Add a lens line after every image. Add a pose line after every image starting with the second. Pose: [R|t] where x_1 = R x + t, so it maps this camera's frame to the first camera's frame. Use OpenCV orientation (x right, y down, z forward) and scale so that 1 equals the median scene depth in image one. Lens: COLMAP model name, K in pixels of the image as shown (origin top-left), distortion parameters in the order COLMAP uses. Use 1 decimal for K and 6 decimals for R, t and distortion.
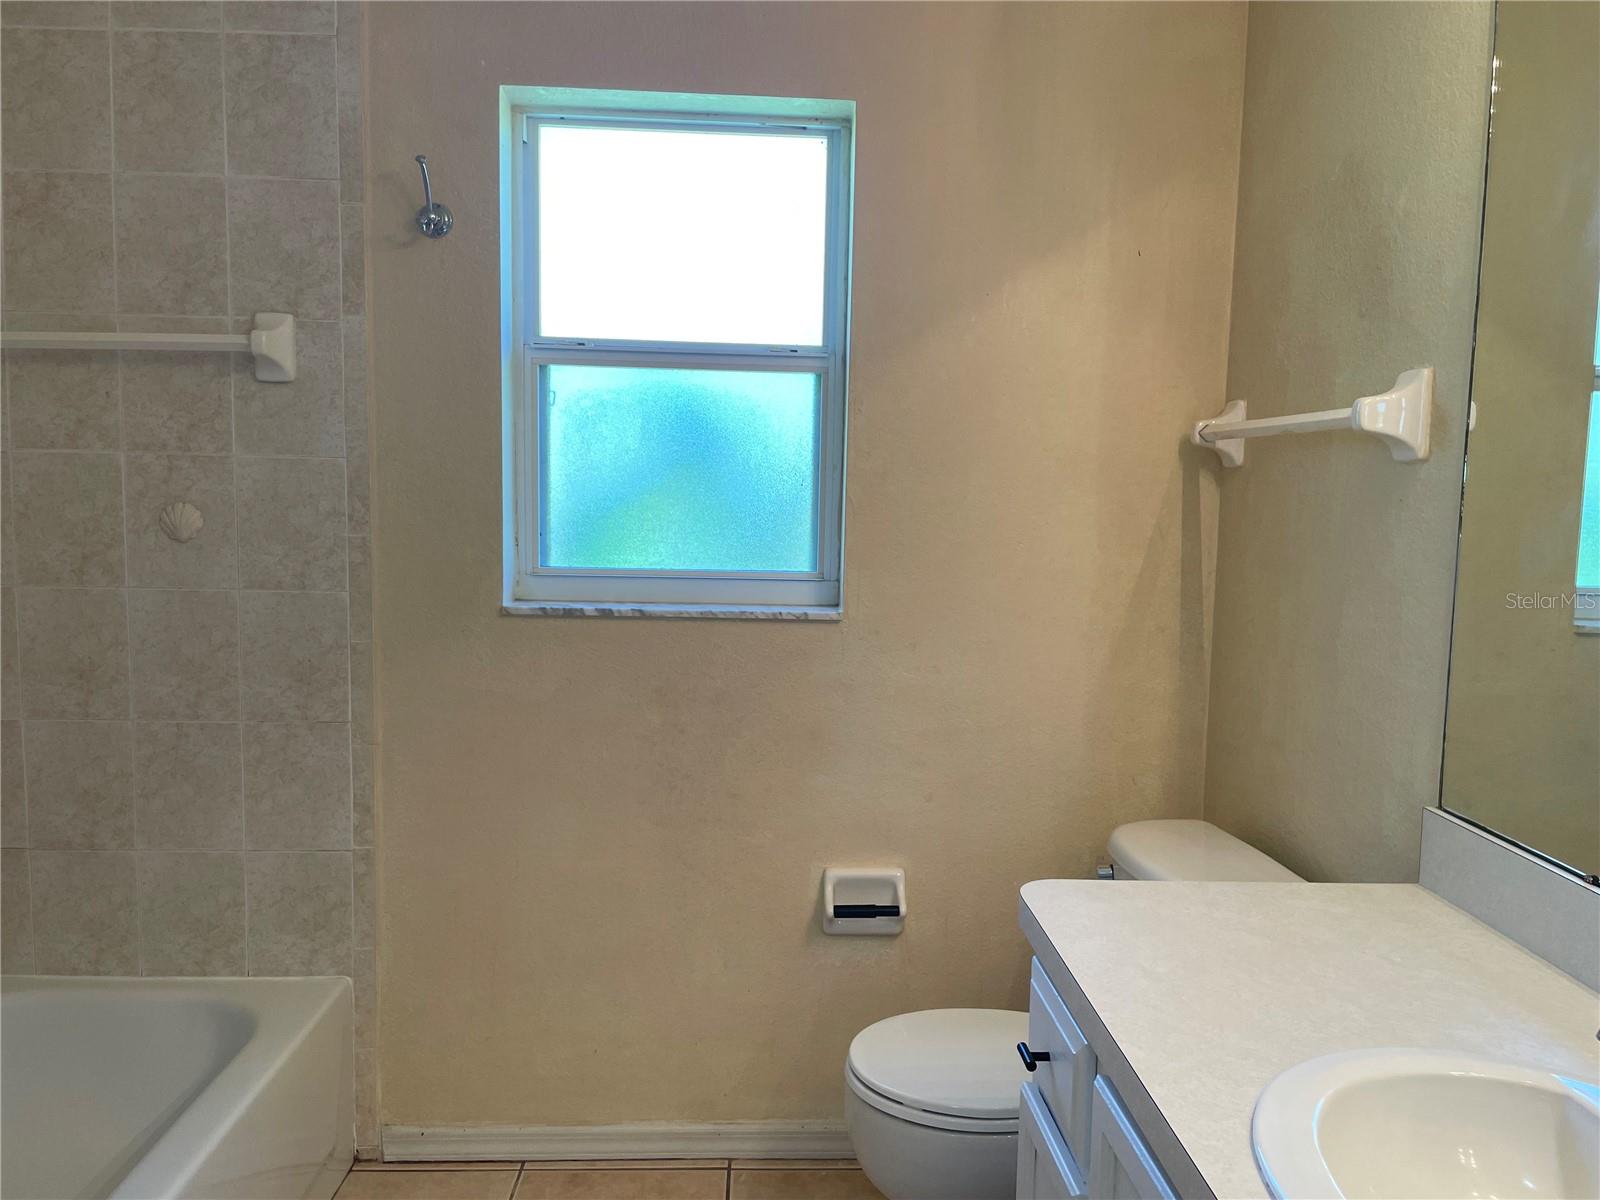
lens RADIAL K [[1225.9, 0, 805.1], [0, 1225.9, 615.6], [0, 0, 1]] dist [0.117926, -0.167617]
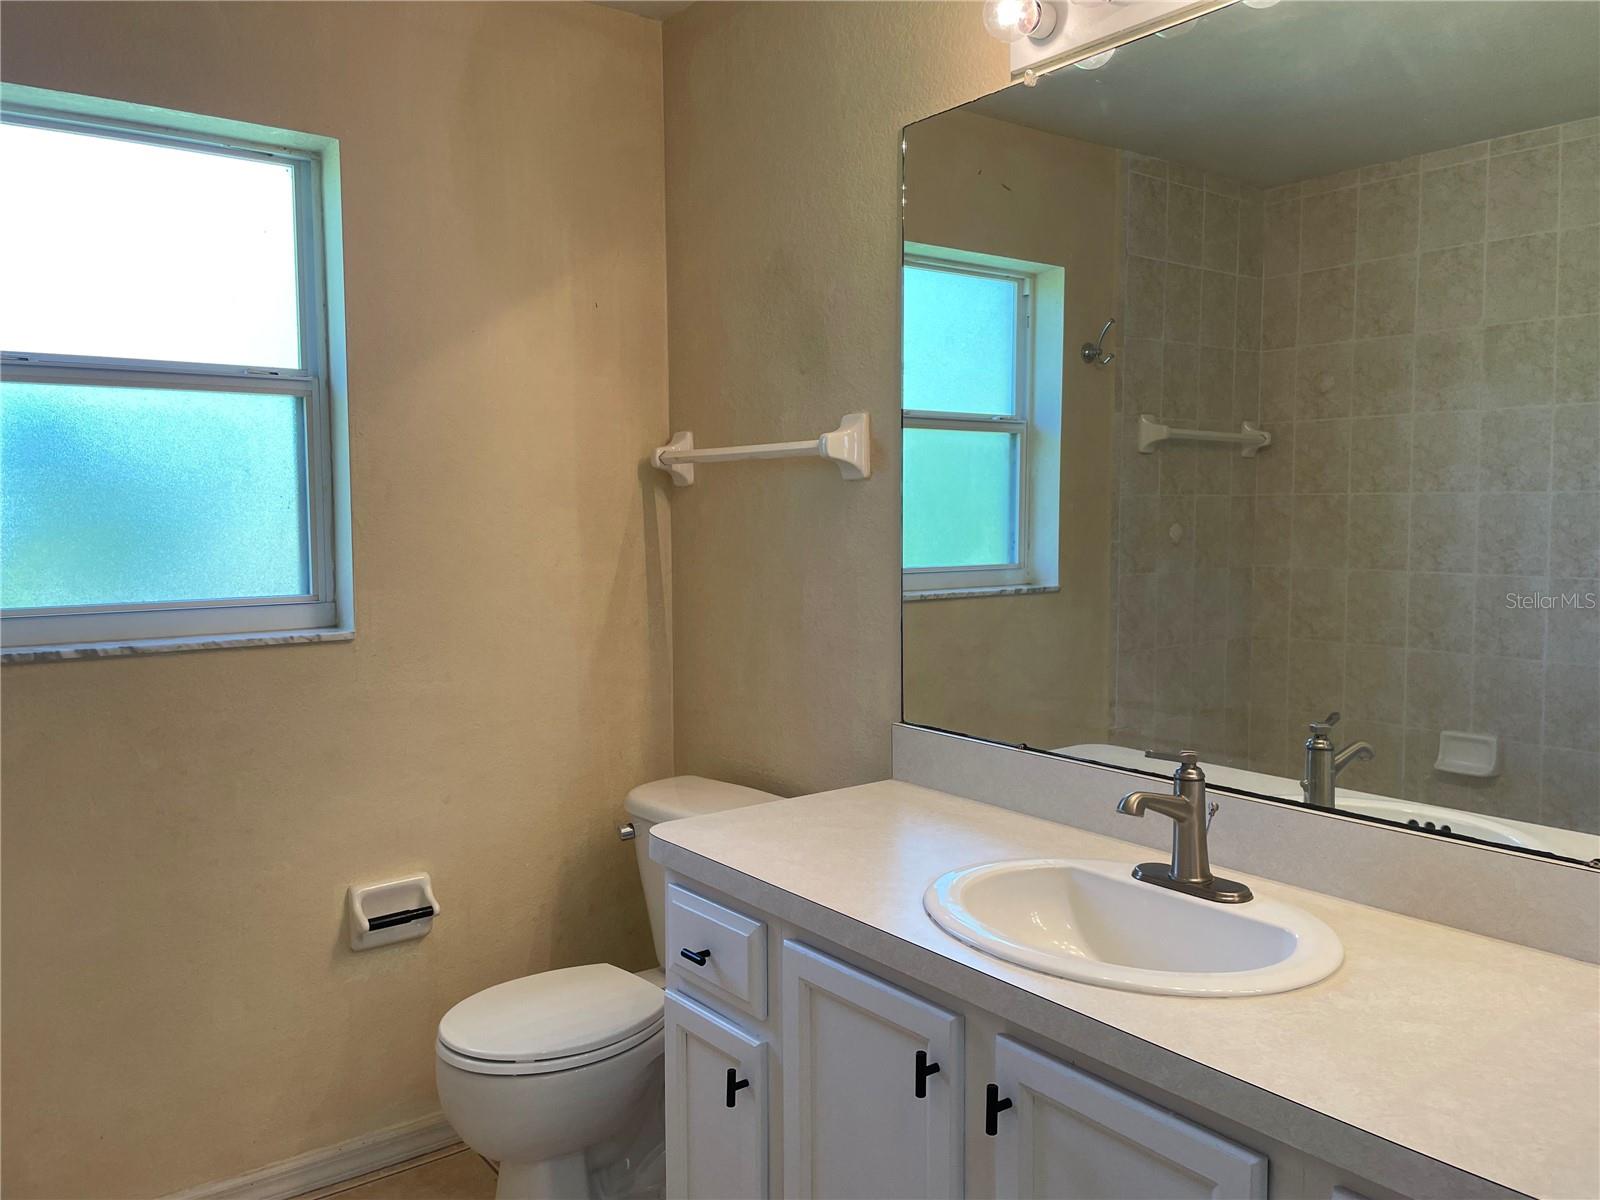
lens RADIAL K [[1225.9, 0, 805.1], [0, 1225.9, 615.6], [0, 0, 1]] dist [0.117926, -0.167617]
pose [[0.819895, -0.077091, 0.567300, -0.248986], [0.086724, 0.996182, 0.010034, 0.006337], [-0.565907, 0.040971, 0.823450, -0.061966]]
